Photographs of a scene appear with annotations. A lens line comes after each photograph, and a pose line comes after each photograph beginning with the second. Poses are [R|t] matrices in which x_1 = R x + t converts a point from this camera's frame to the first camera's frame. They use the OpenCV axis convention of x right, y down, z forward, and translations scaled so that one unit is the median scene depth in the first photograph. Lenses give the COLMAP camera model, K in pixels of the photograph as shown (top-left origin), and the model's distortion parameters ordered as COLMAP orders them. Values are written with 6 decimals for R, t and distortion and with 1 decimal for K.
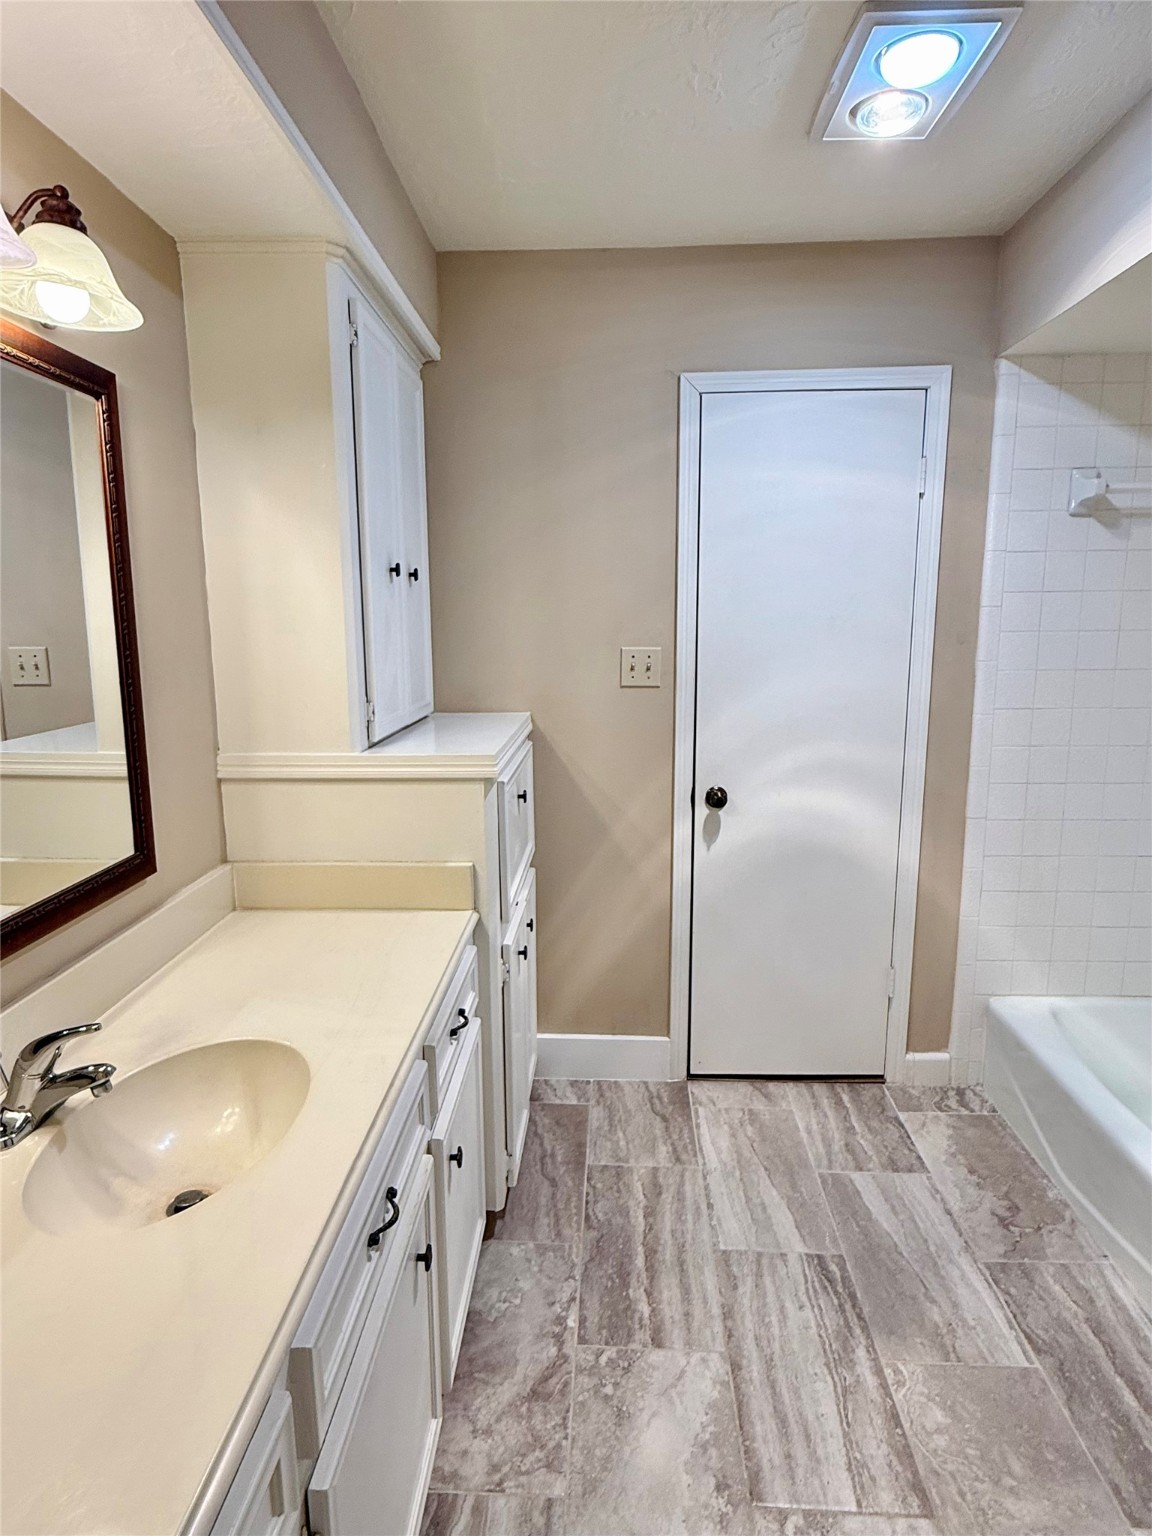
lens RADIAL K [[891.3, 0, 575.3], [0, 891.3, 768.9], [0, 0, 1]] dist [-0.000317, -0.000161]
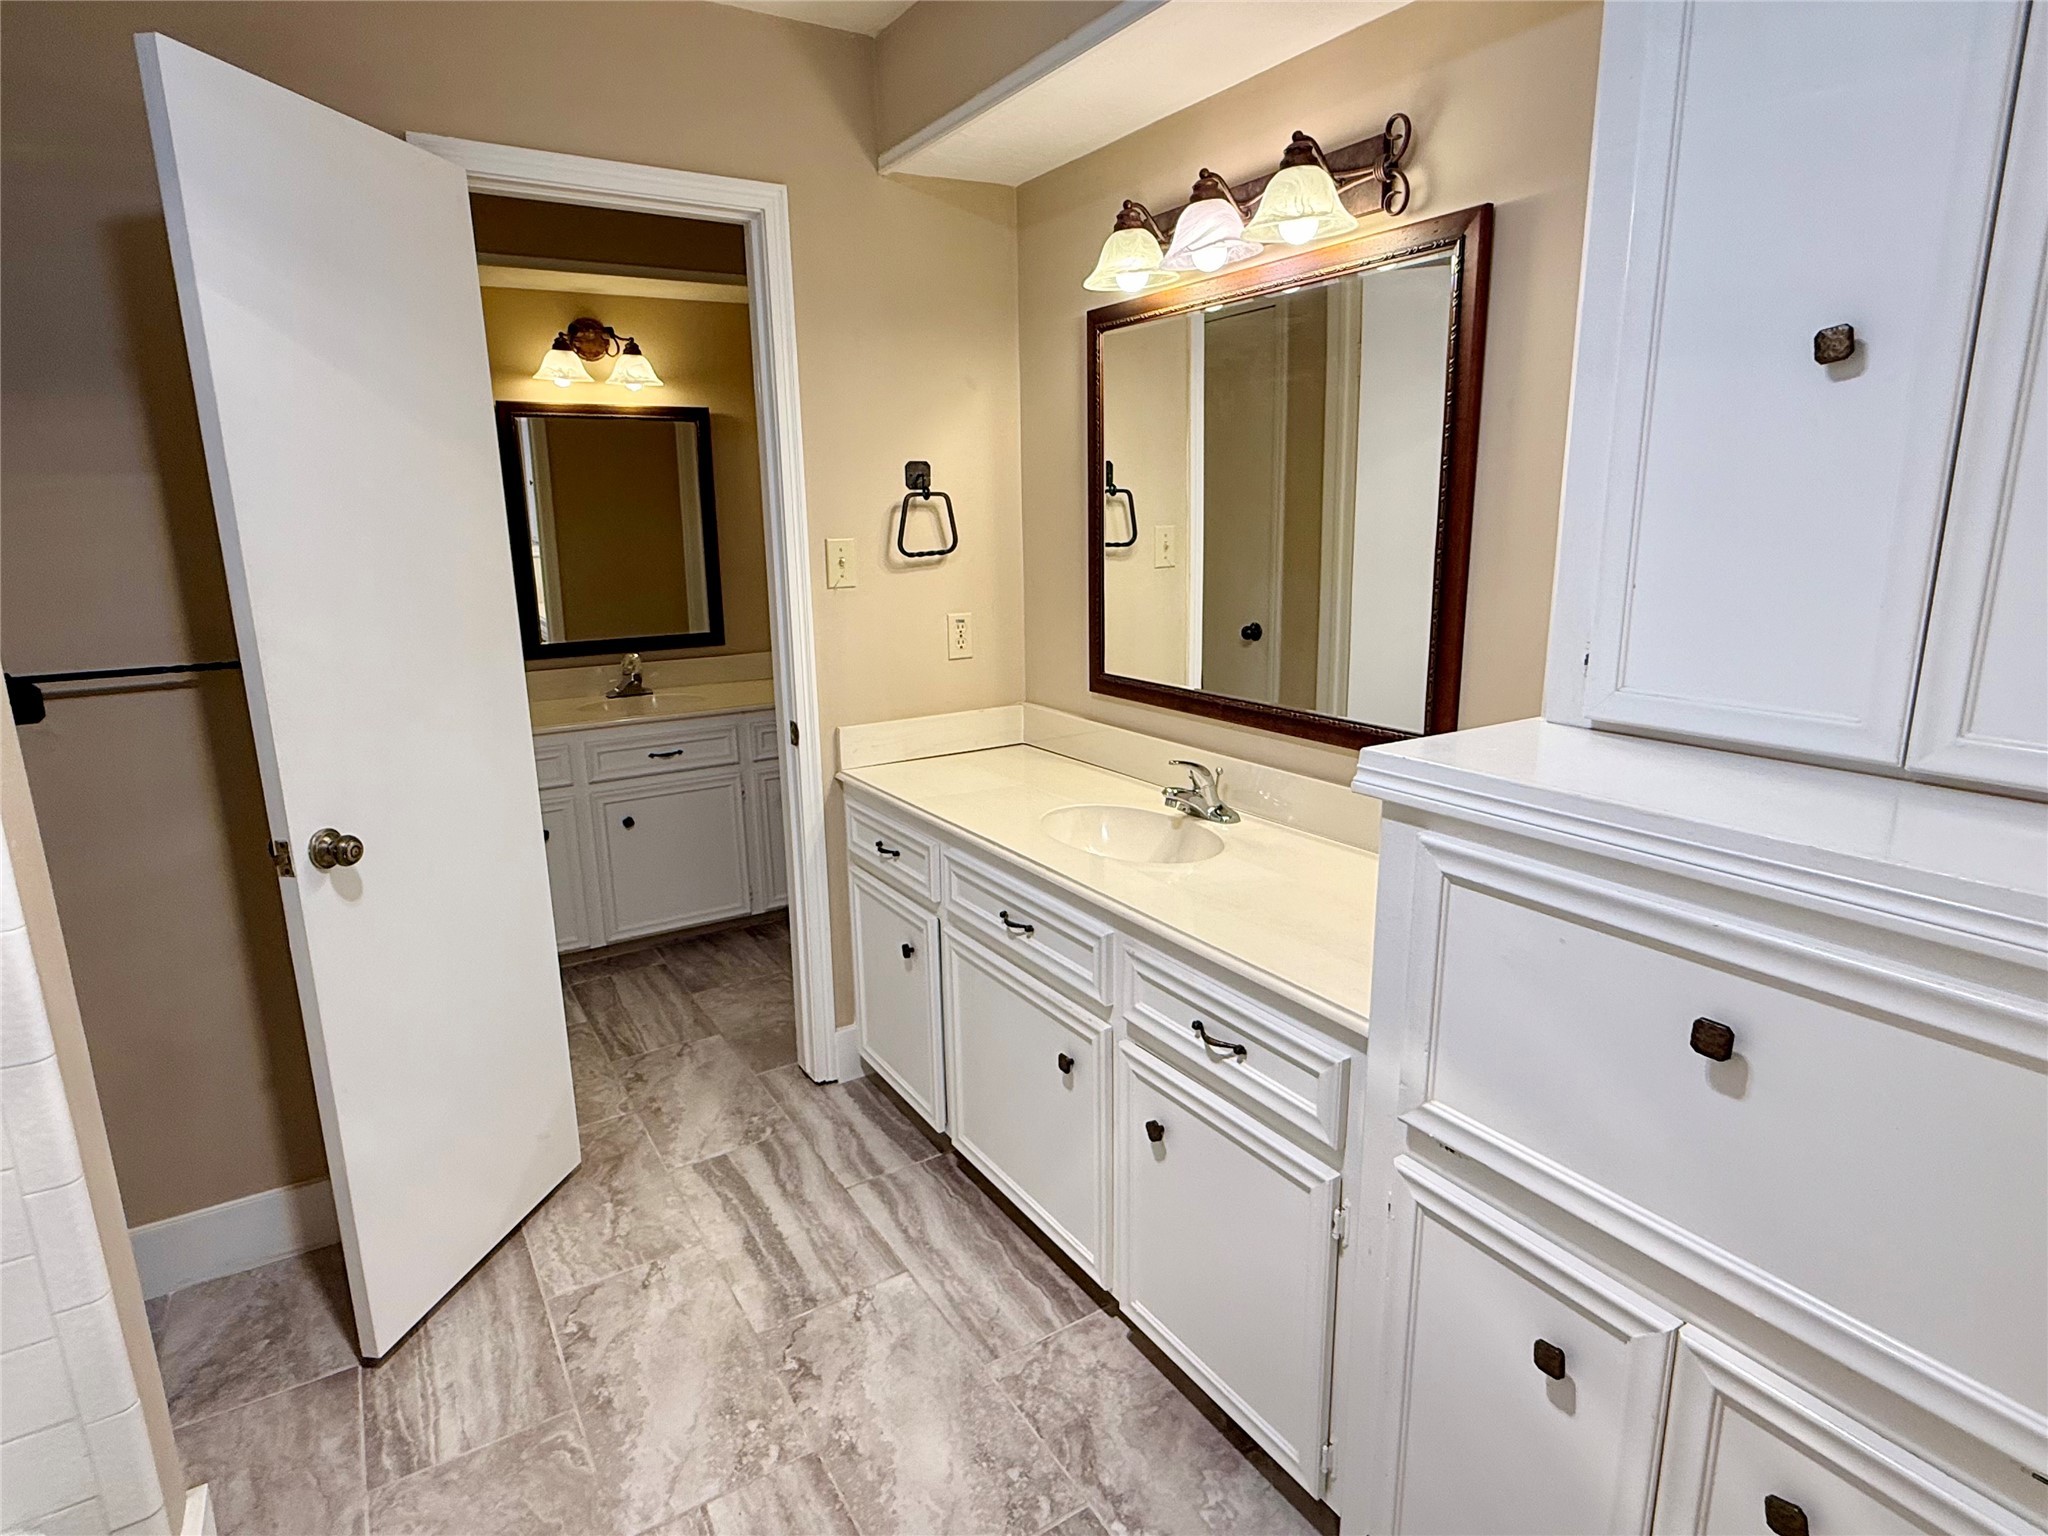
lens RADIAL K [[1135.7, 0, 1025.3], [0, 1135.7, 768.4], [0, 0, 1]] dist [-0.006529, -0.000361]
pose [[-0.830290, 0.141642, -0.539033, 0.511589], [-0.075957, 0.929384, 0.361213, -0.273719], [0.552132, 0.340855, -0.760899, 1.640361]]
